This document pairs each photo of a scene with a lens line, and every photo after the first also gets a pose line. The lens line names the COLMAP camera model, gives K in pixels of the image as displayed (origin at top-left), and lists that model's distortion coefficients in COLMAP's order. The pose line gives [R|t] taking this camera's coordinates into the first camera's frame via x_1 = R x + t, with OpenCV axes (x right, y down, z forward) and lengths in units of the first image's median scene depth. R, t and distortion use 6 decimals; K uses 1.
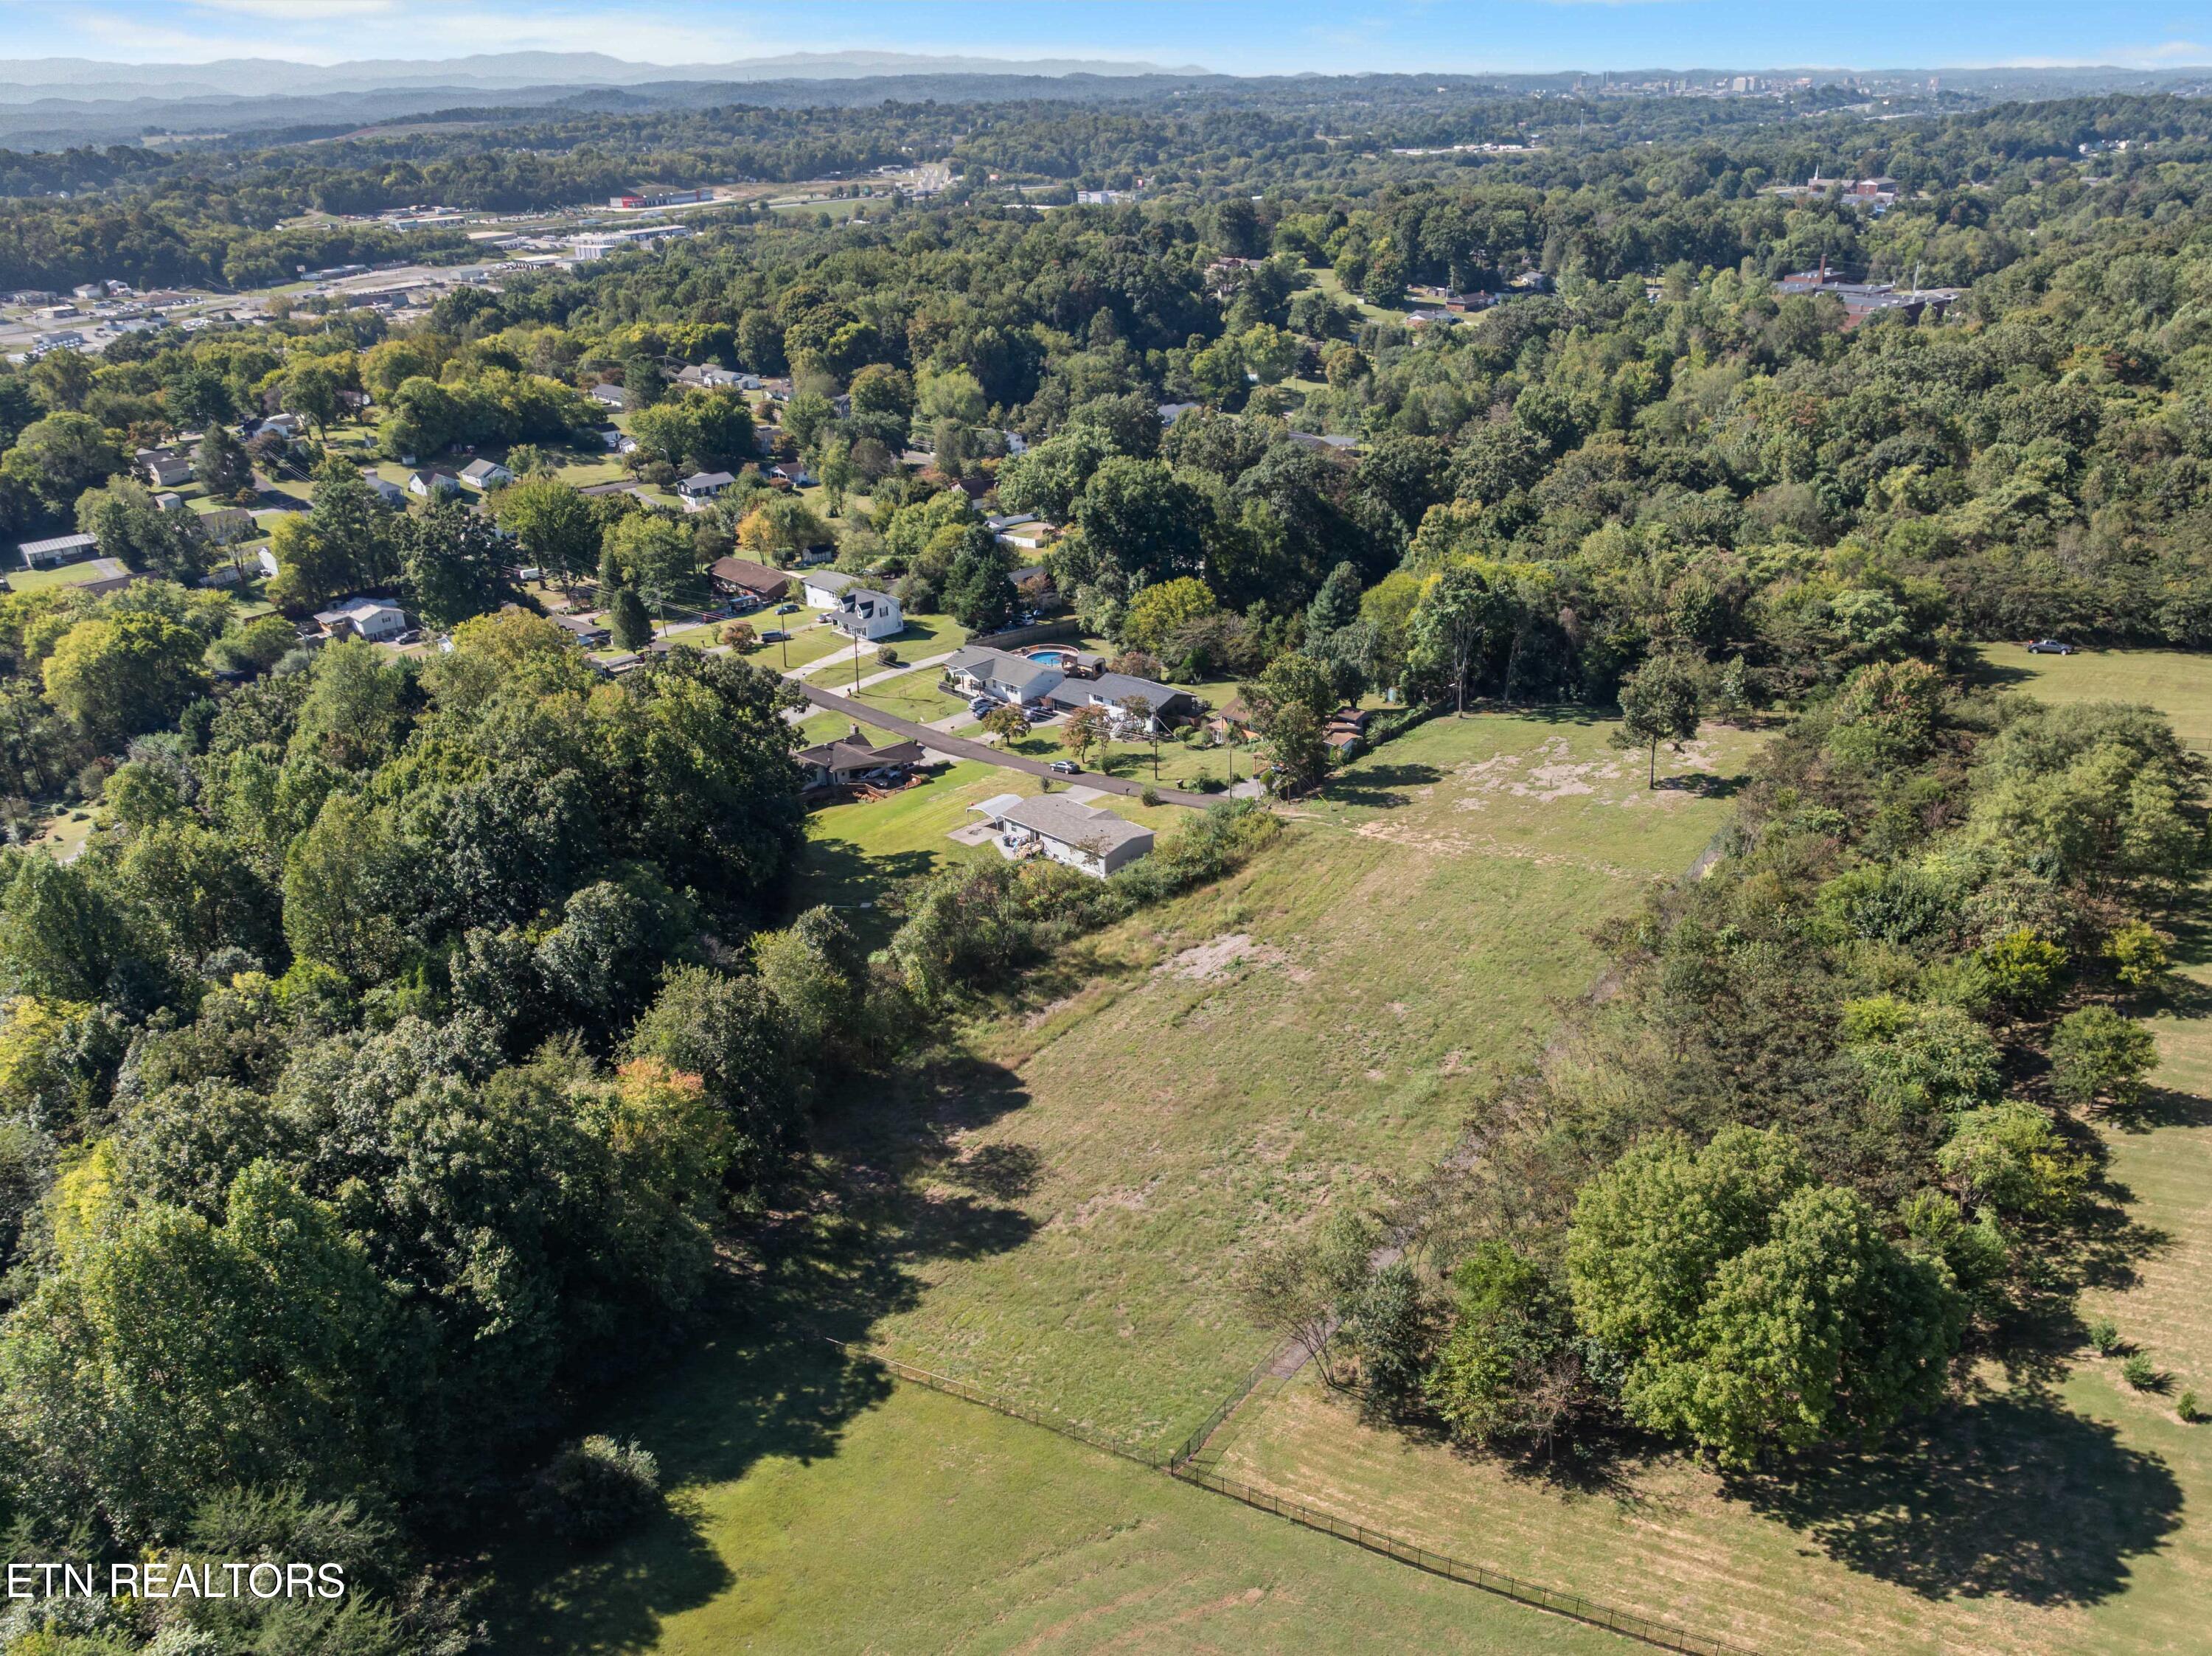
lens RADIAL K [[1704.5, 0, 1126.5], [0, 1704.5, 904.6], [0, 0, 1]] dist [-0.034605, -0.002177]
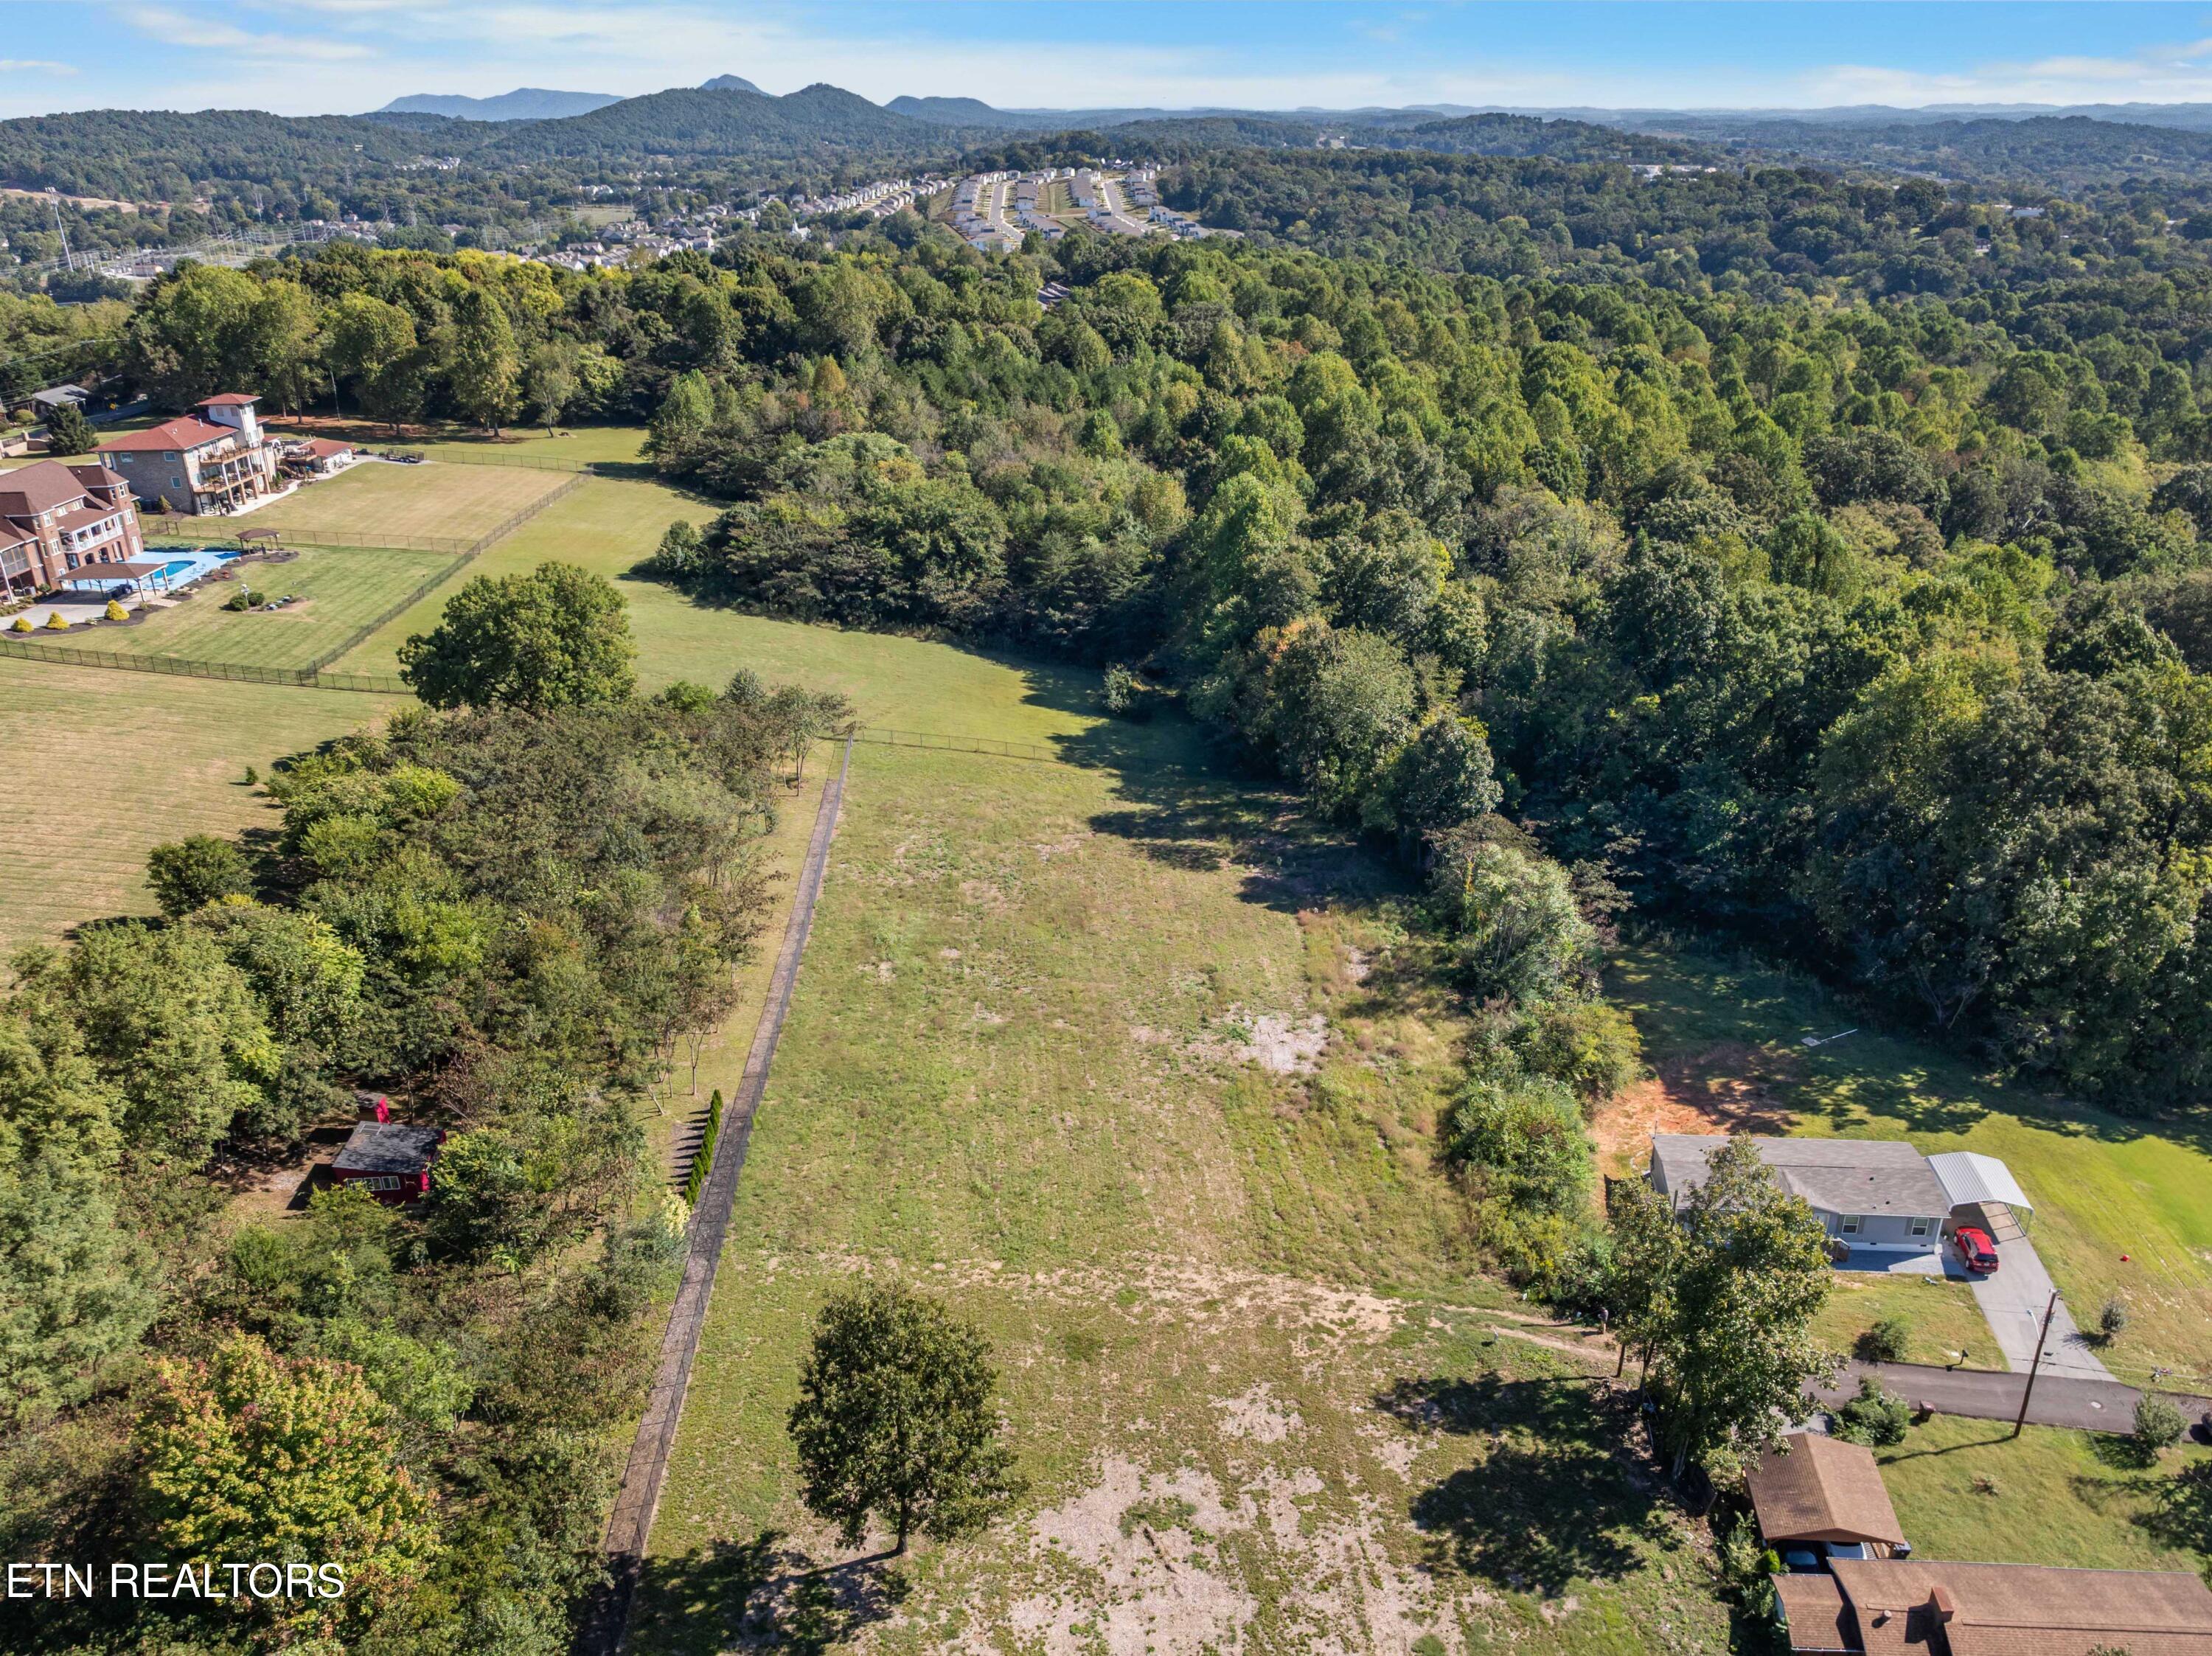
lens RADIAL K [[1728.8, 0, 1172.8], [0, 1728.8, 916.2], [0, 0, 1]] dist [-0.045429, 0.009906]
pose [[-0.769276, 0.290345, -0.569135, 0.372650], [-0.264839, 0.665741, 0.697602, -0.388870], [0.581442, 0.687378, -0.435244, 0.928965]]
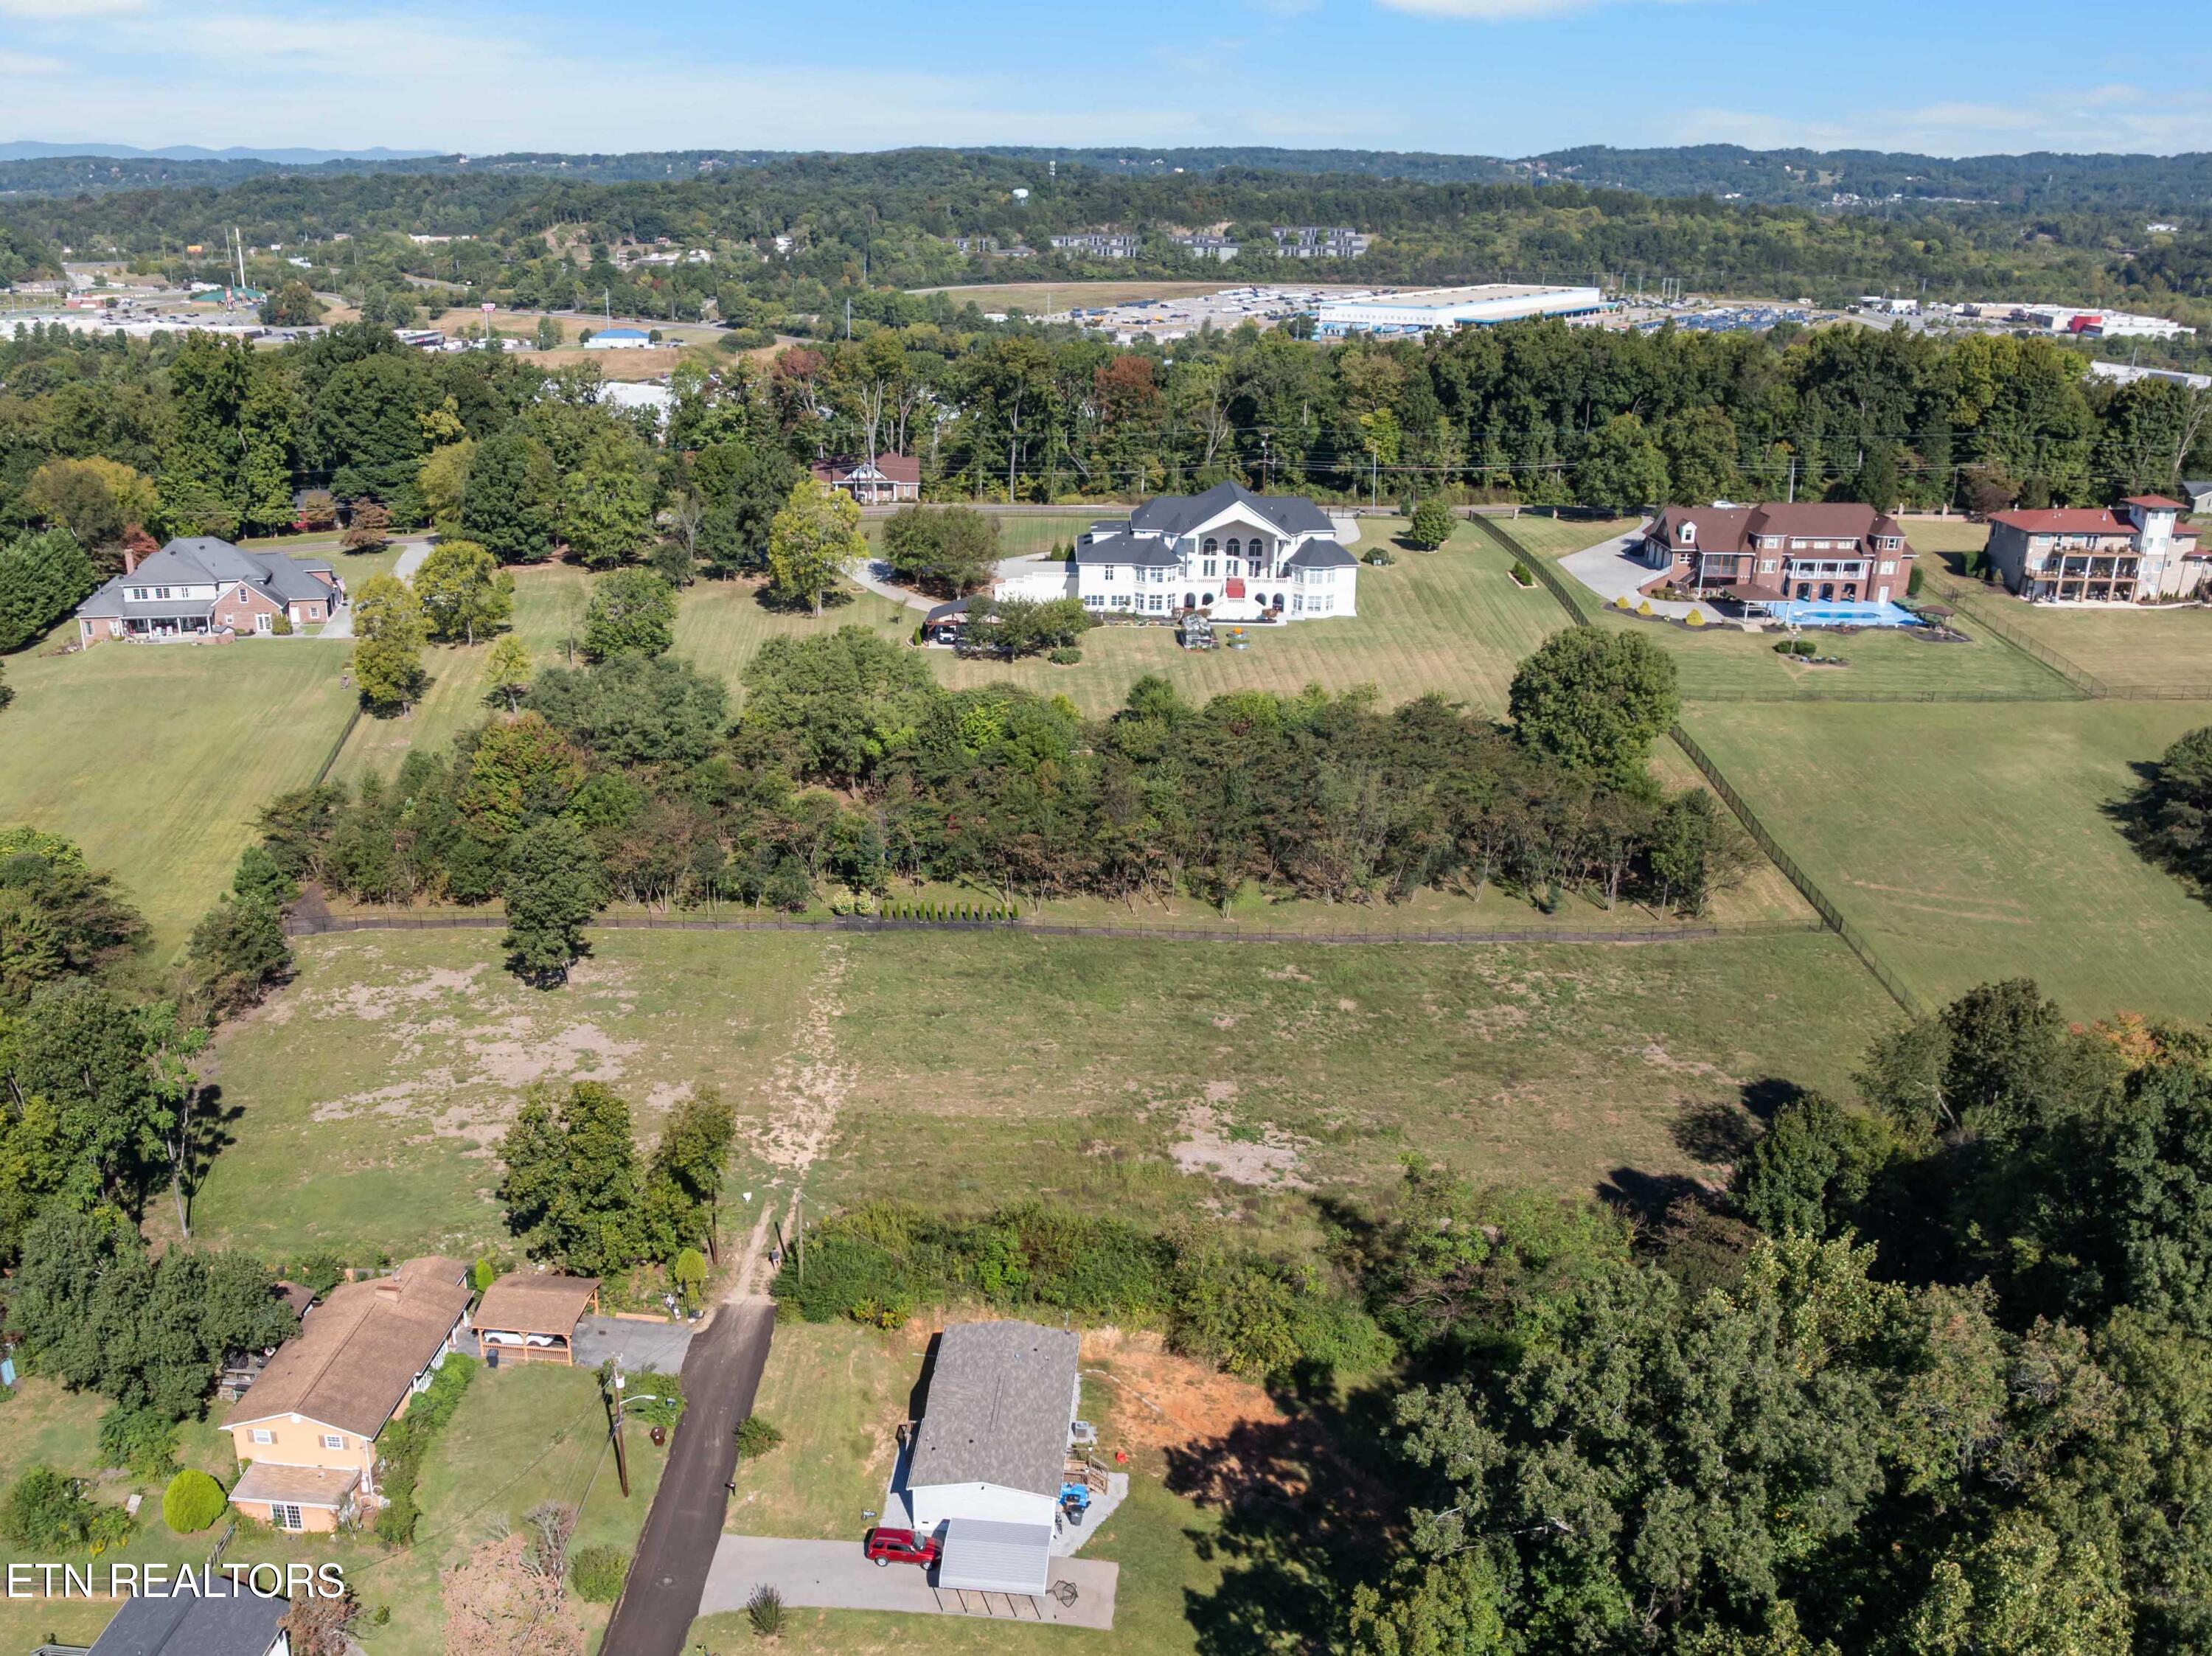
lens RADIAL K [[2026.5, 0, 946.4], [0, 2026.5, 981.7], [0, 0, 1]] dist [-0.031744, -0.023088]
pose [[-0.603015, -0.284189, 0.745392, -0.383950], [0.362291, 0.734910, 0.573282, -0.436578], [-0.710717, 0.615747, -0.340202, 0.991580]]
